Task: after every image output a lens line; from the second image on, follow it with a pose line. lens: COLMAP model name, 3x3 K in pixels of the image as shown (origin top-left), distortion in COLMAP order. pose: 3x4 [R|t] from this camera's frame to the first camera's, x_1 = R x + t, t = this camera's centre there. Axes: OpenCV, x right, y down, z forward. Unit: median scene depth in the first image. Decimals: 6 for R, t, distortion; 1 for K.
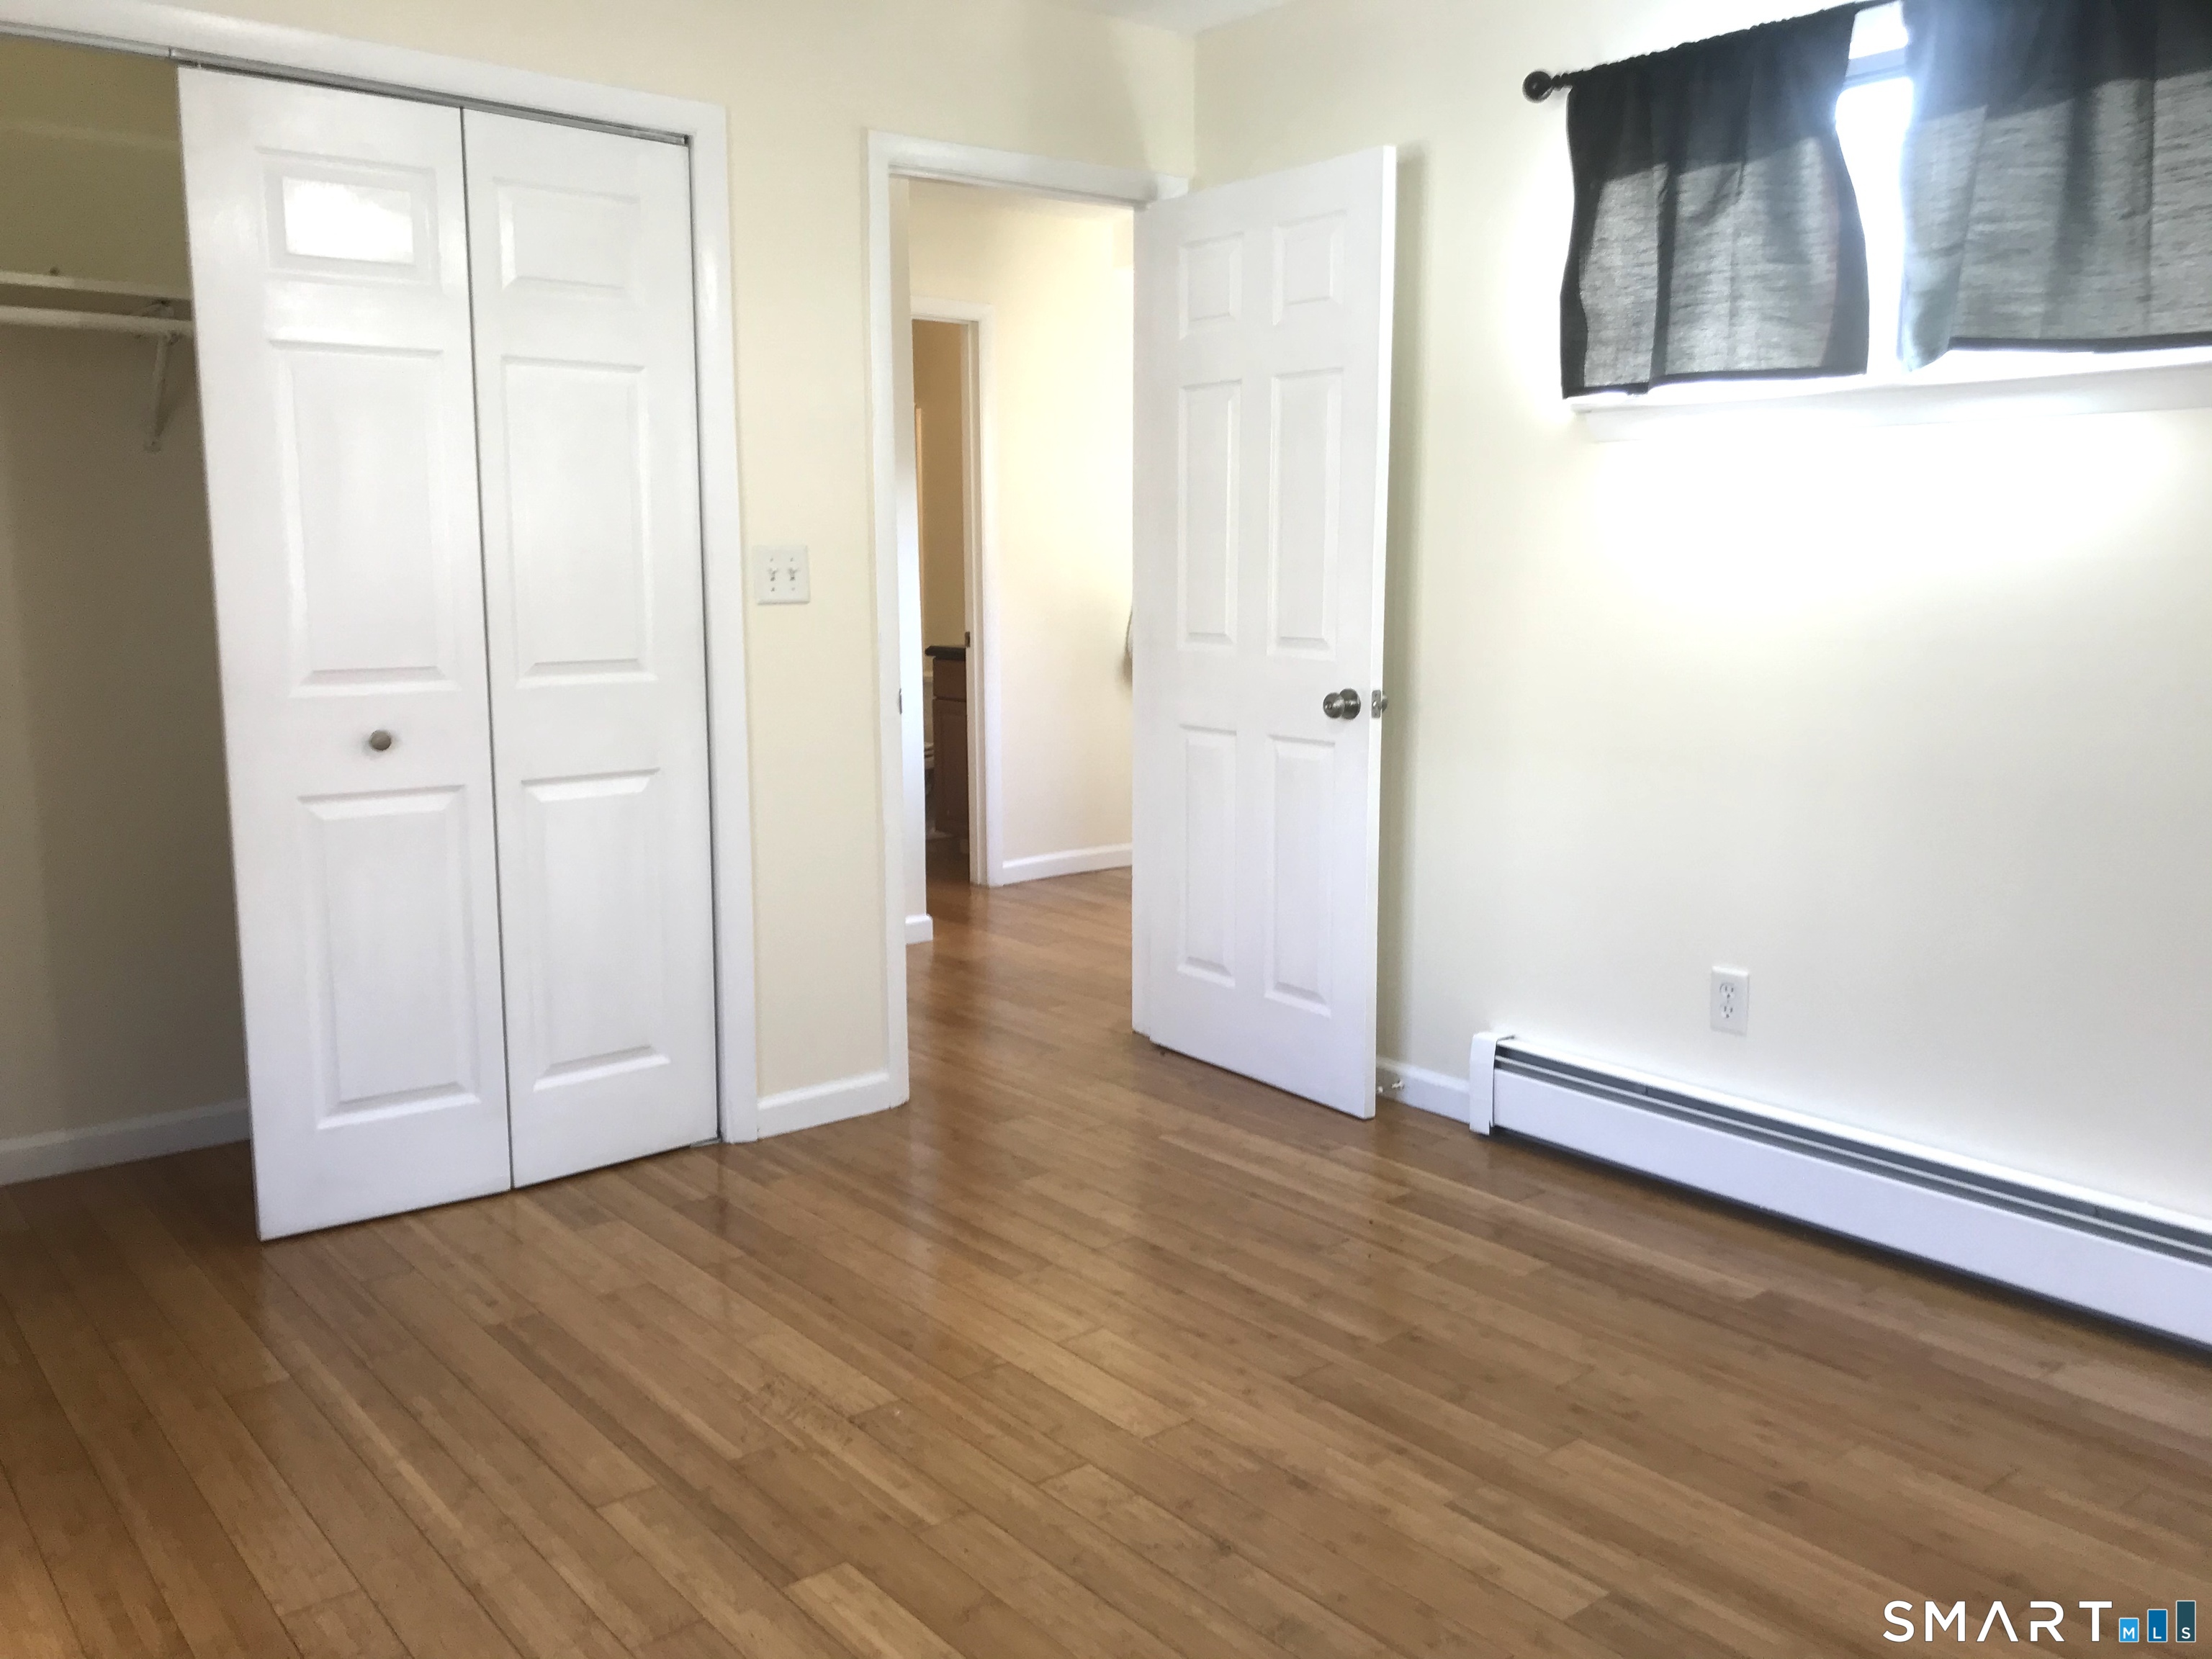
lens RADIAL K [[1824.1, 0, 1107.4], [0, 1824.1, 816.4], [0, 0, 1]] dist [0.110814, -0.208131]
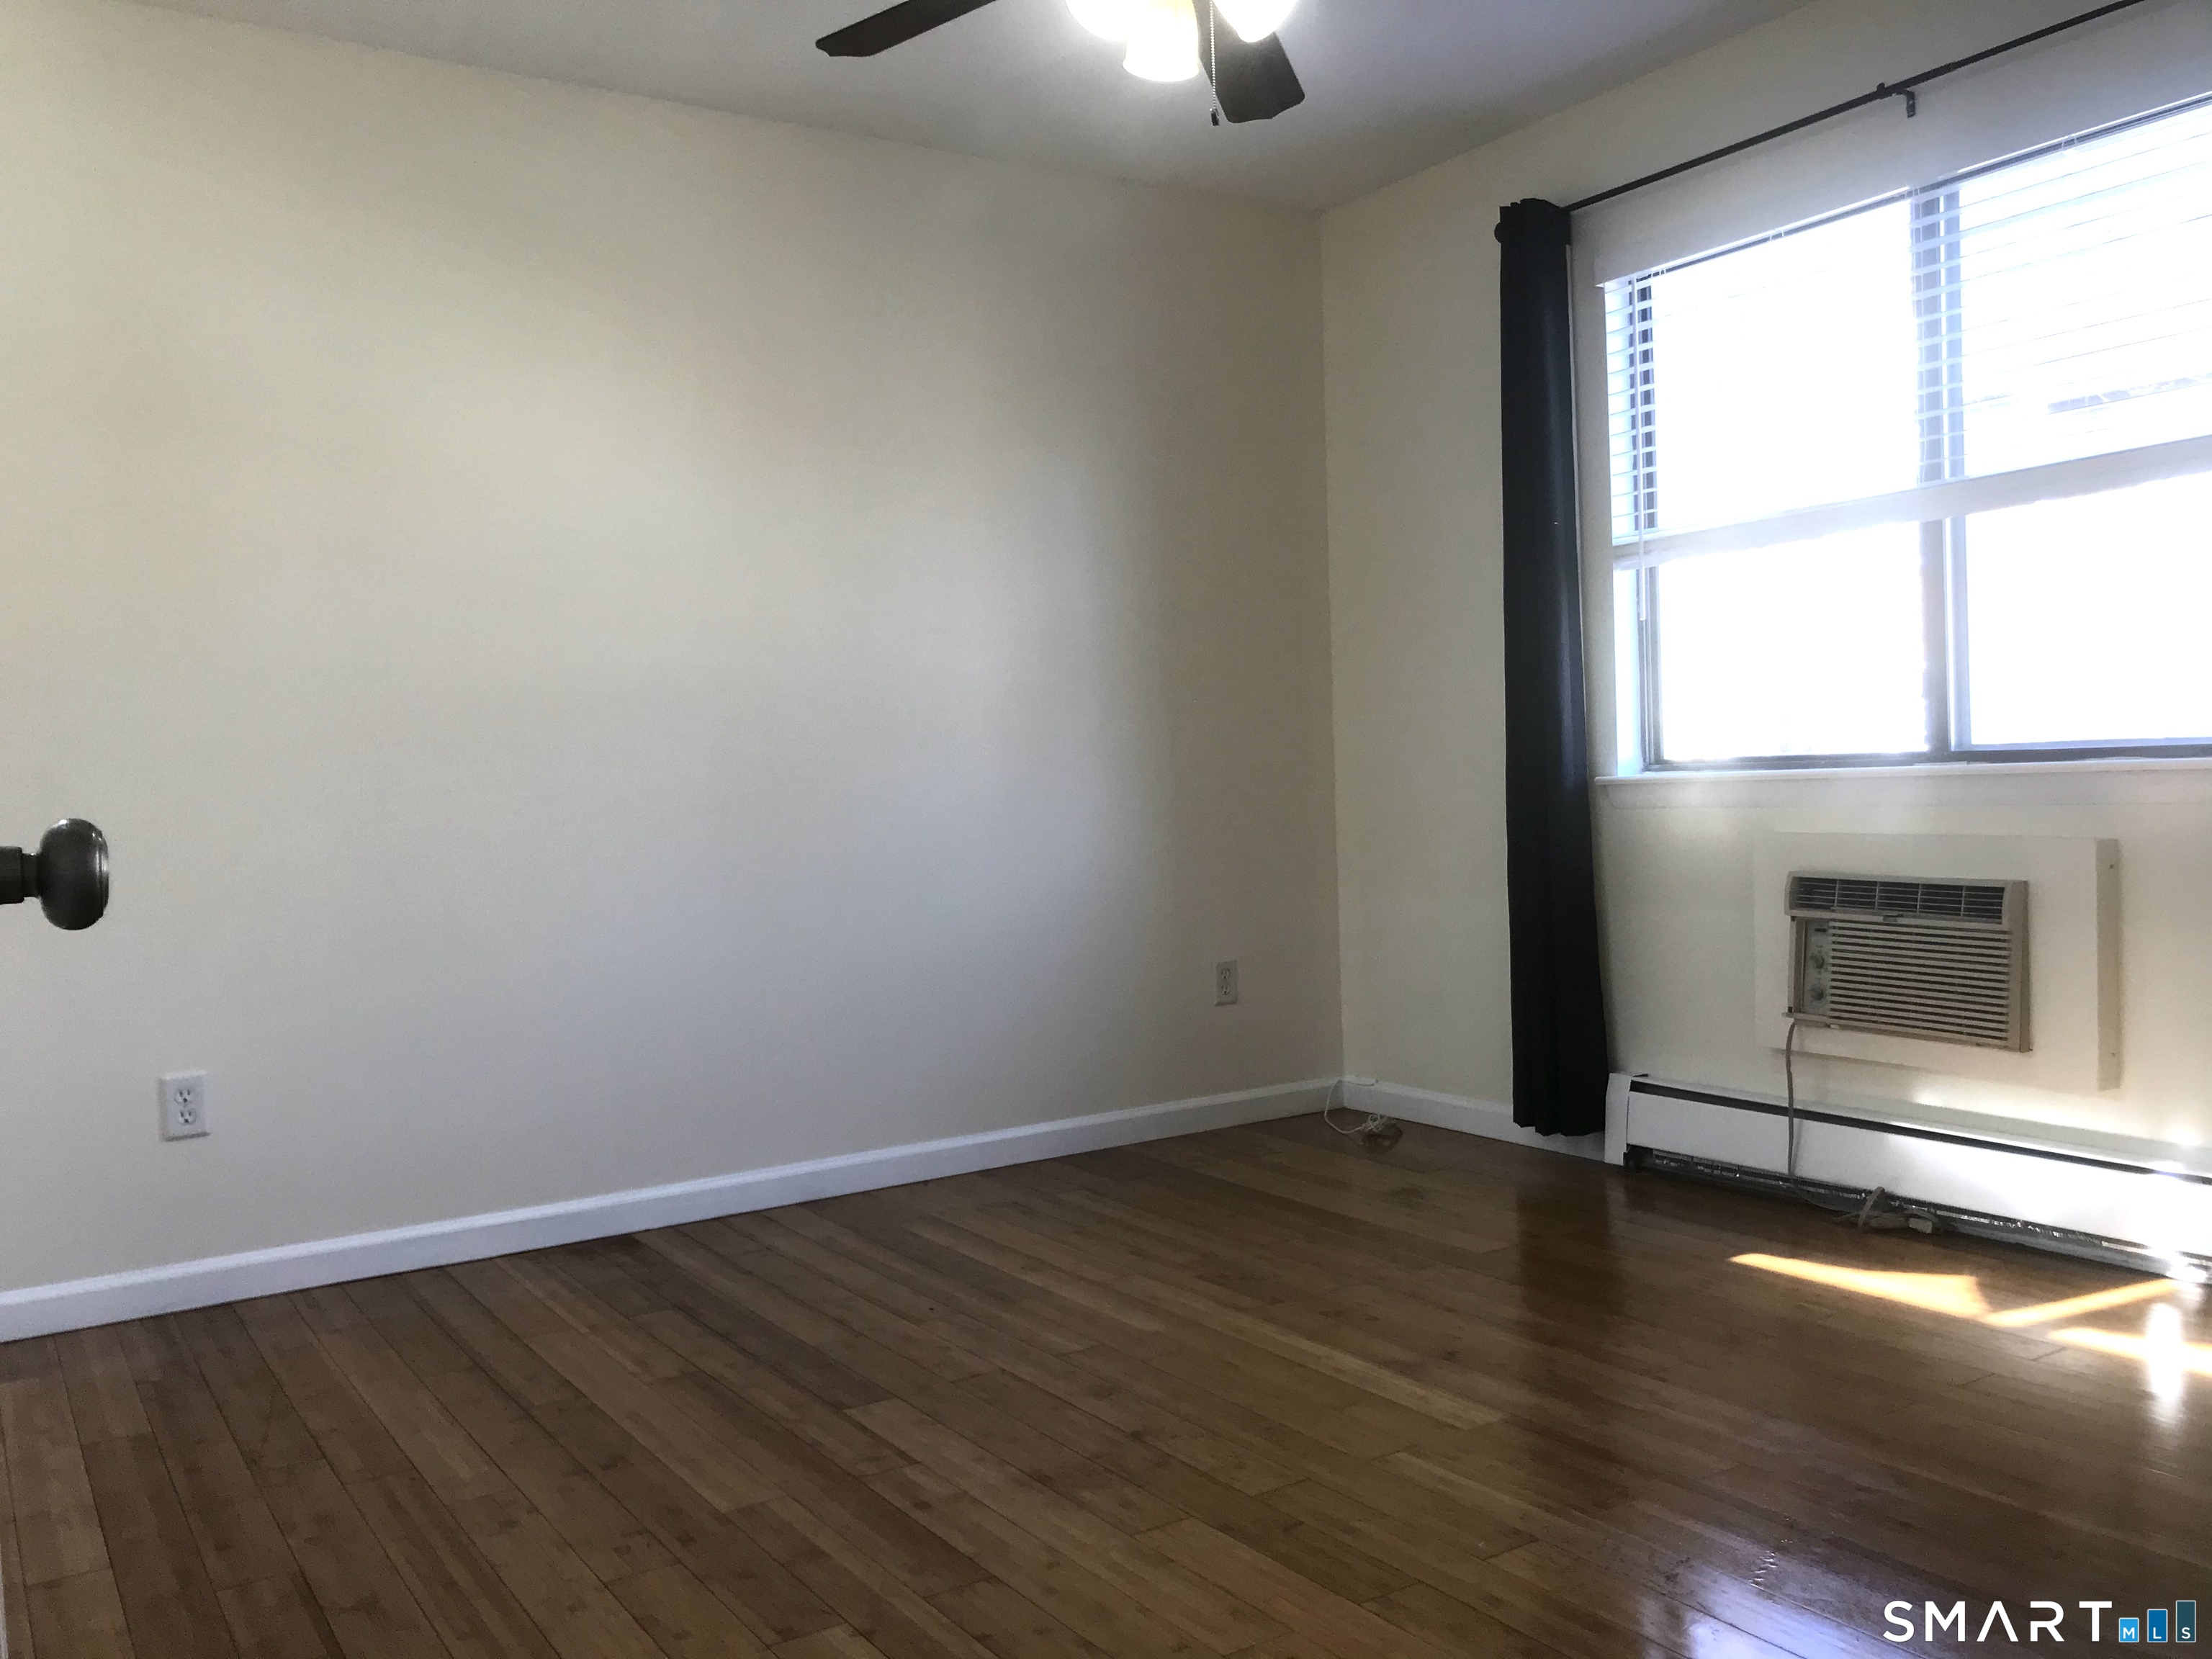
lens RADIAL K [[1824.1, 0, 1107.4], [0, 1824.1, 816.4], [0, 0, 1]] dist [0.110814, -0.208131]
pose [[-0.993604, 0.034918, 0.107388, -0.043018], [0.052575, 0.984678, 0.166267, -0.135813], [-0.099937, 0.170849, -0.980216, 1.616975]]
